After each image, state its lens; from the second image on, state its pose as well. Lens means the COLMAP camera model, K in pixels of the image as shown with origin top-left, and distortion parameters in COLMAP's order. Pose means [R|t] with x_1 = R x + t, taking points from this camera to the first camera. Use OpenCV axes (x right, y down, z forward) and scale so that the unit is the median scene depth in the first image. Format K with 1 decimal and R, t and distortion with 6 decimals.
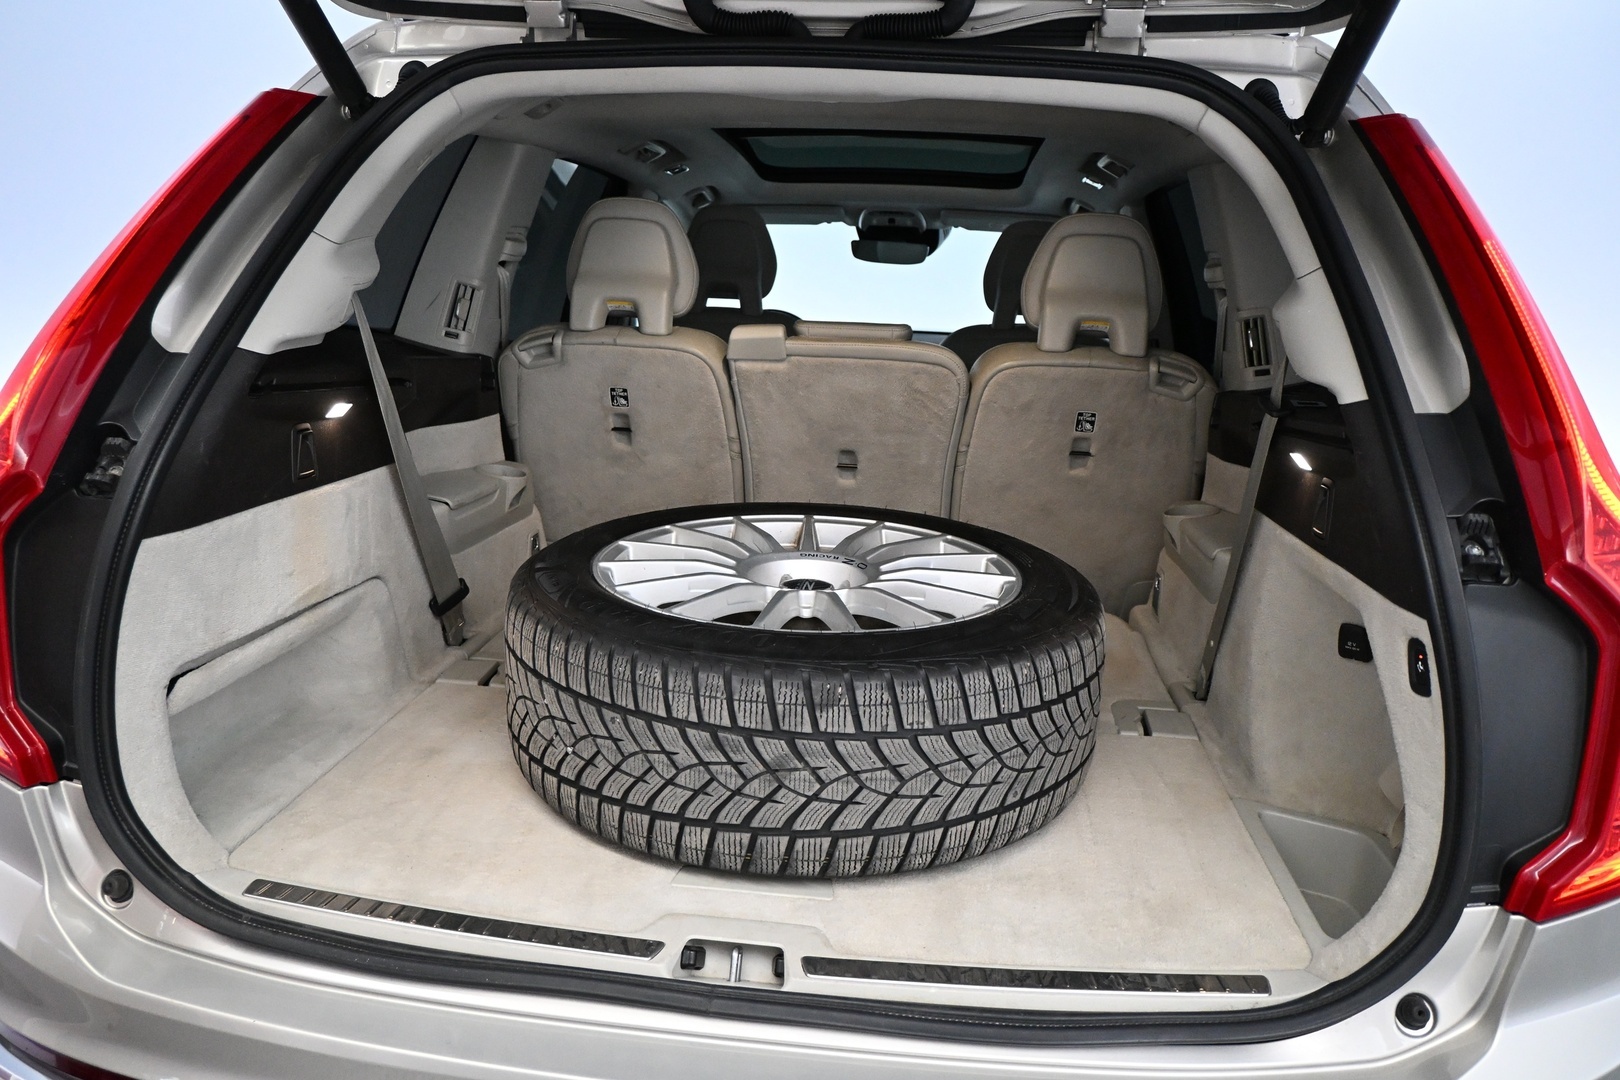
lens RADIAL K [[1203.9, 0, 810.0], [0, 1203.9, 540.0], [0, 0, 1]] dist [-0.001829, -0.000891]
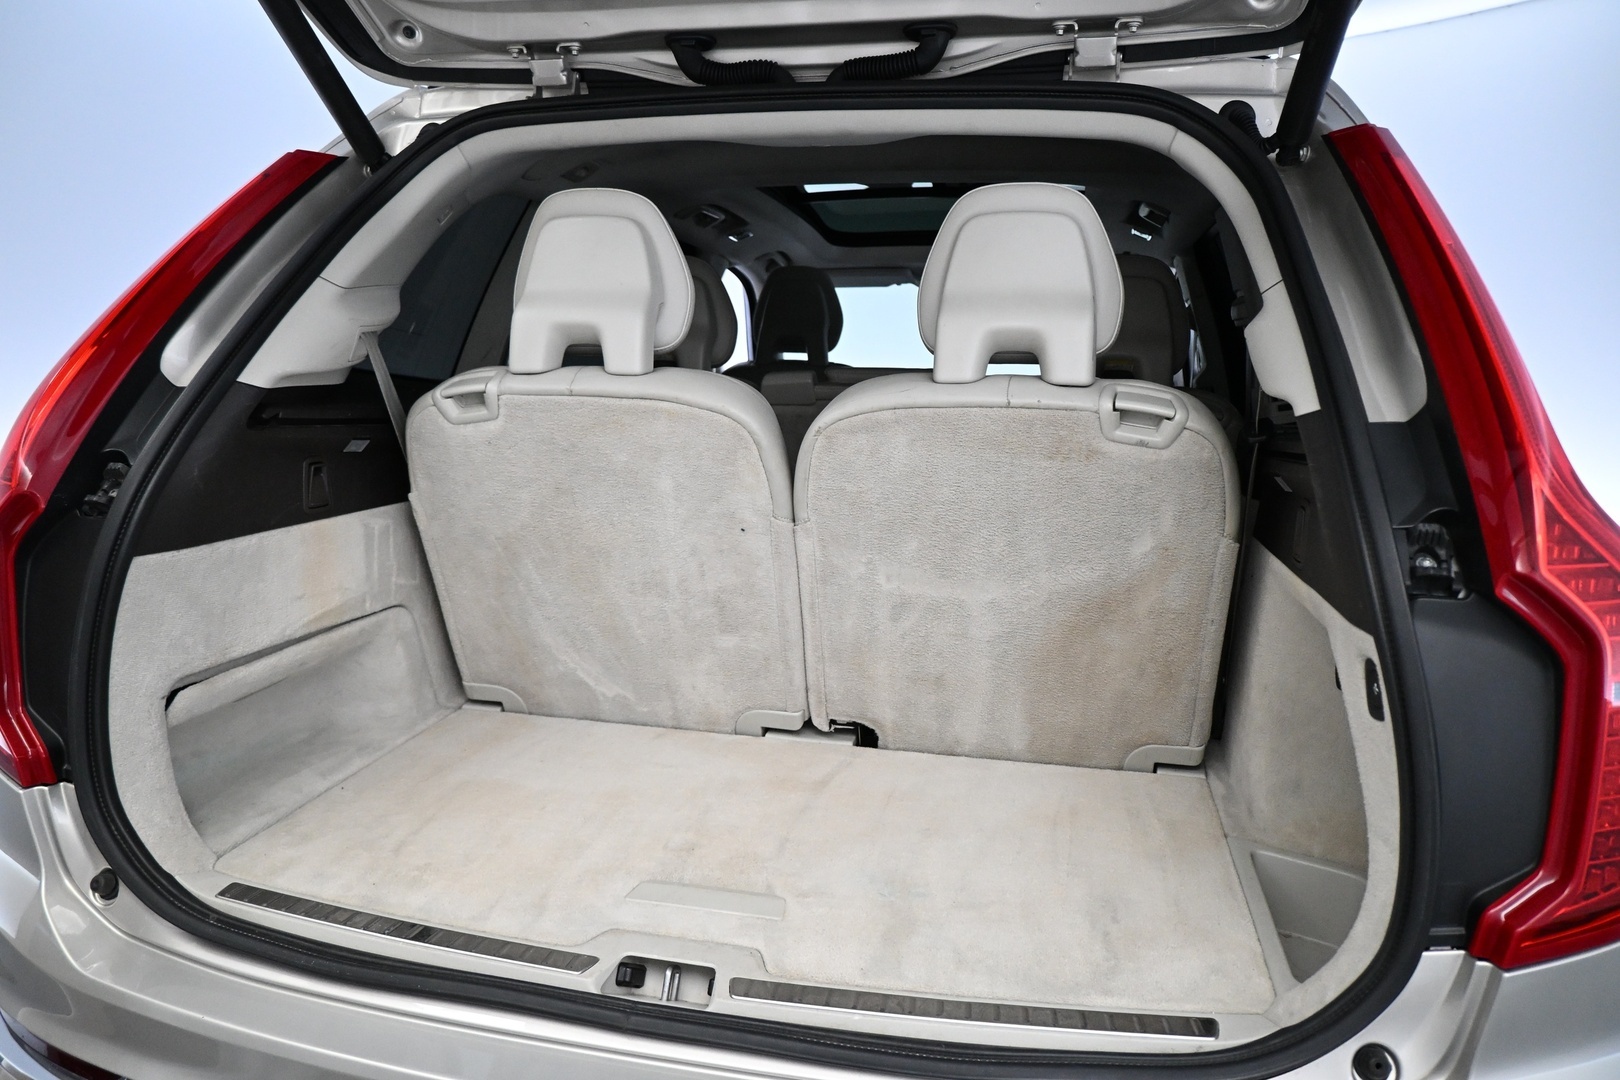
lens RADIAL K [[1143.9, 0, 810.0], [0, 1143.9, 540.0], [0, 0, 1]] dist [-0.003174, -0.001497]
pose [[0.993571, -0.001461, -0.113199, 0.156322], [-0.004713, 0.998516, -0.054257, 0.036596], [0.113110, 0.054441, 0.992090, 0.054658]]
